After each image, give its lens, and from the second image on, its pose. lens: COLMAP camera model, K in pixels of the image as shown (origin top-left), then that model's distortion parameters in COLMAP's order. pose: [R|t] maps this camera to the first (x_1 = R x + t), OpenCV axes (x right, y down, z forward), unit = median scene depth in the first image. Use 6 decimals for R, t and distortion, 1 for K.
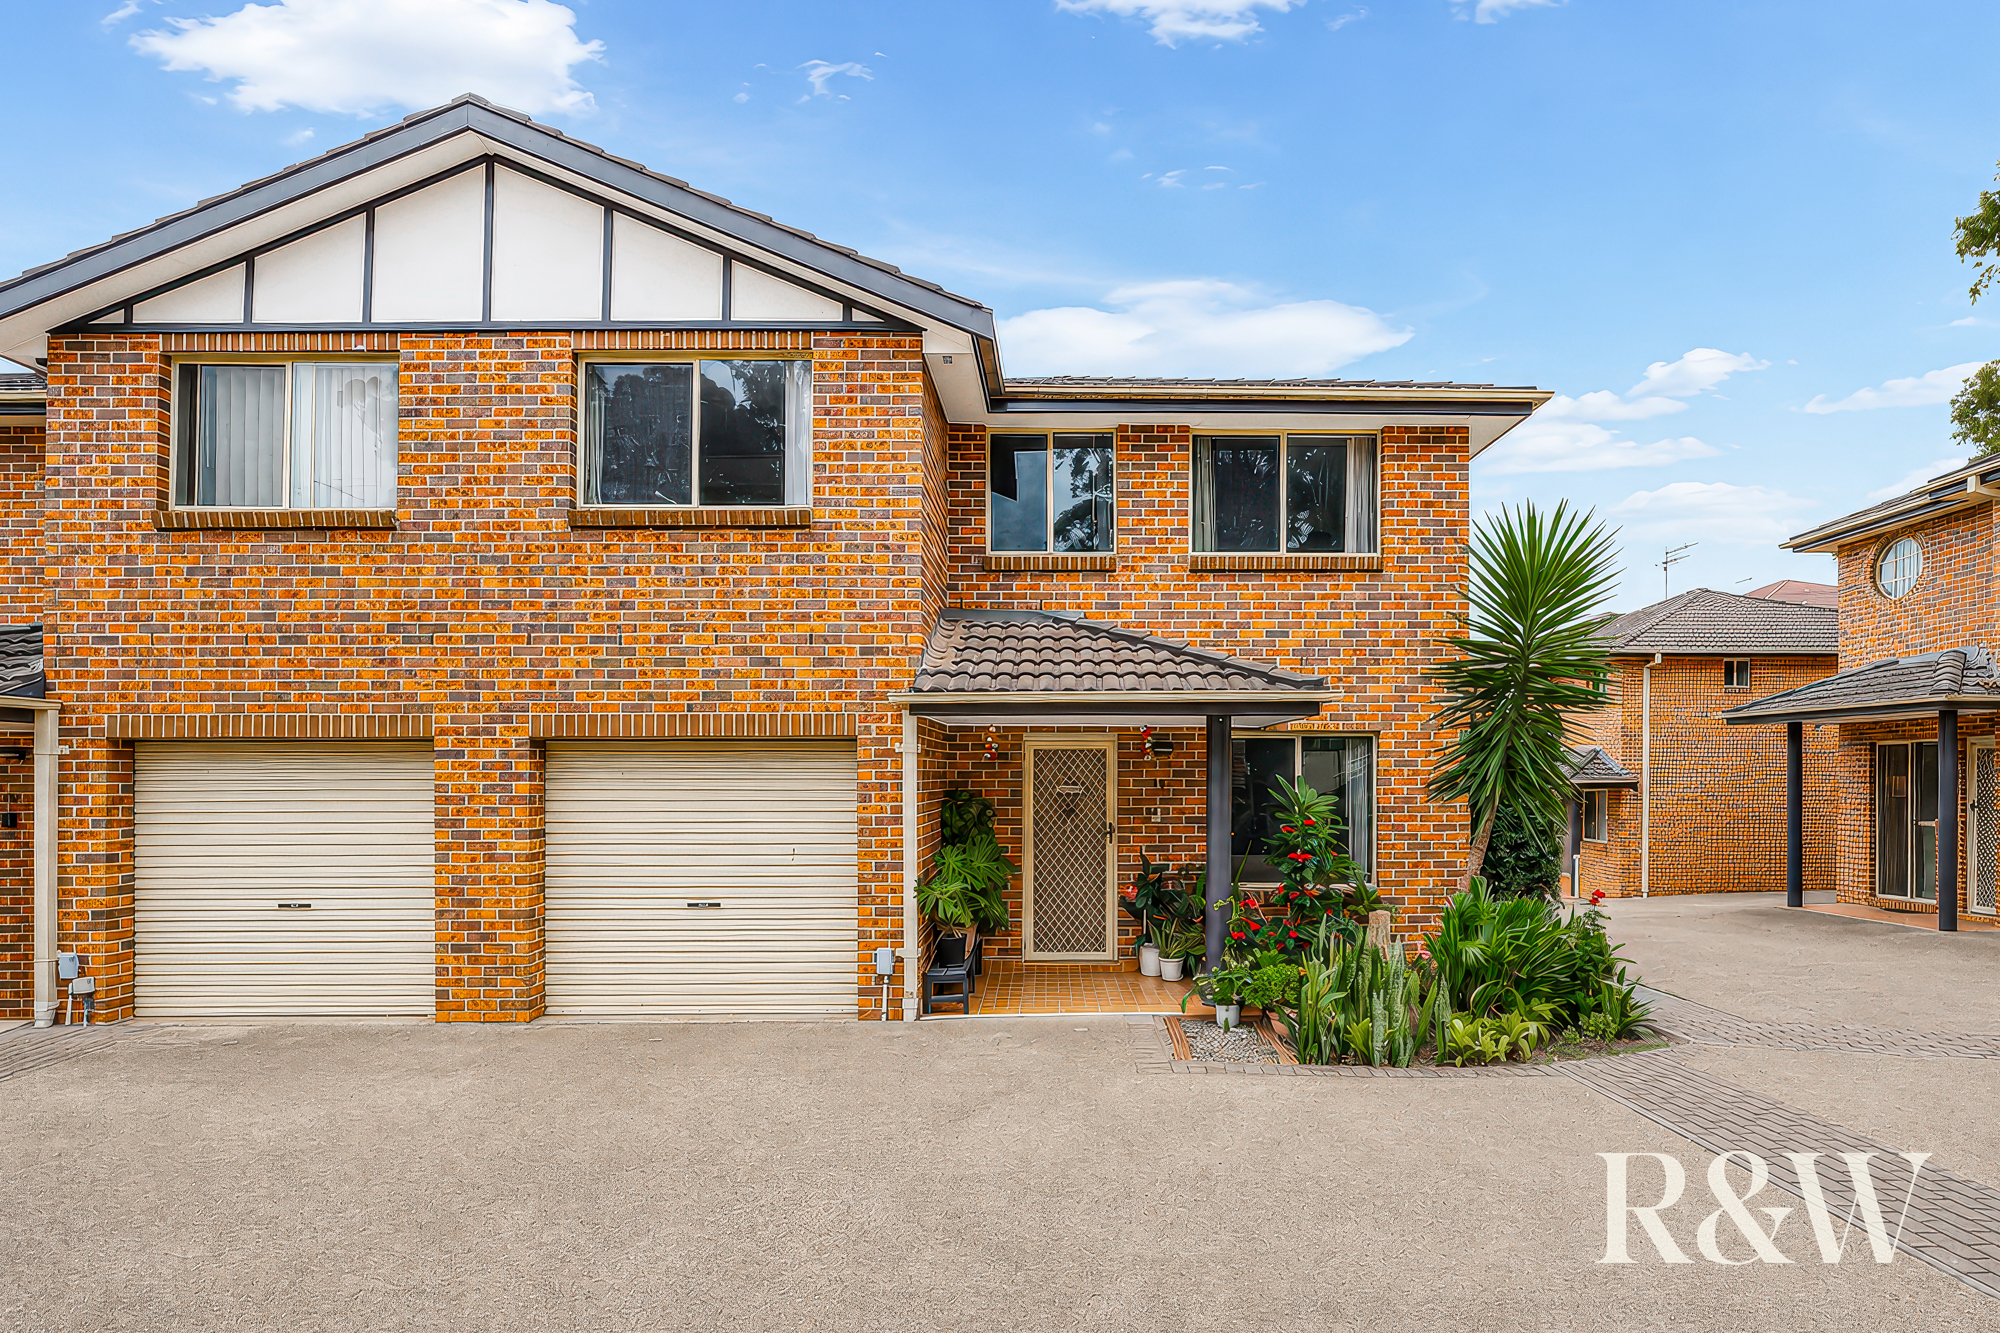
lens RADIAL K [[1001.6, 0, 1002.3], [0, 1001.6, 770.9], [0, 0, 1]] dist [-0.021196, 0.002120]
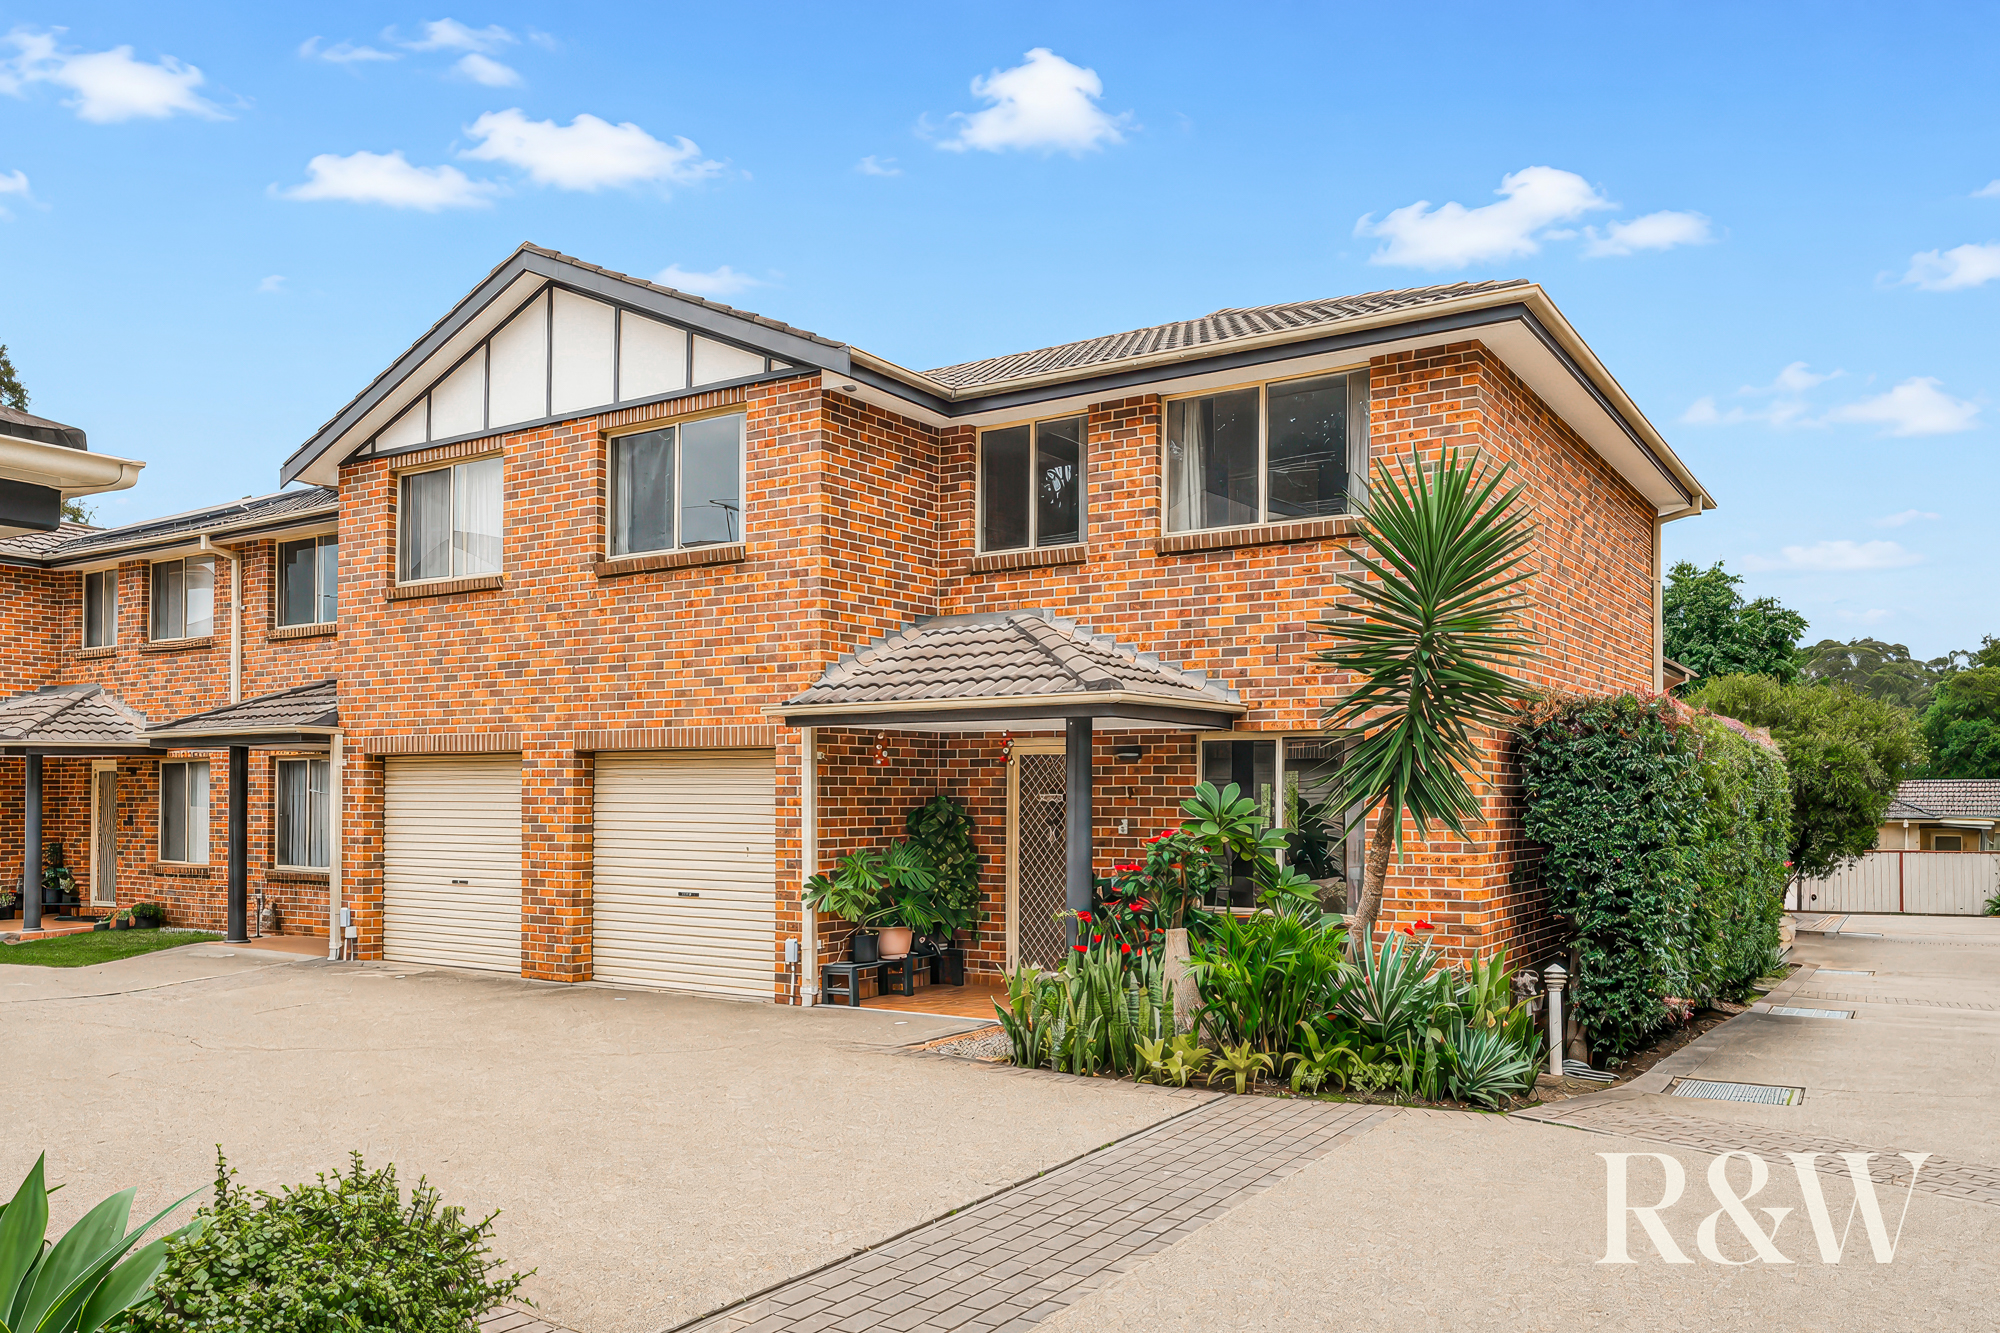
lens RADIAL K [[1452.3, 0, 1000.8], [0, 1452.3, 769.6], [0, 0, 1]] dist [0.006046, 0.000222]
pose [[0.830961, -0.004697, -0.556311, 0.956449], [-0.001985, 0.999933, -0.011408, 0.009548], [0.556327, 0.010584, 0.830896, -0.195431]]
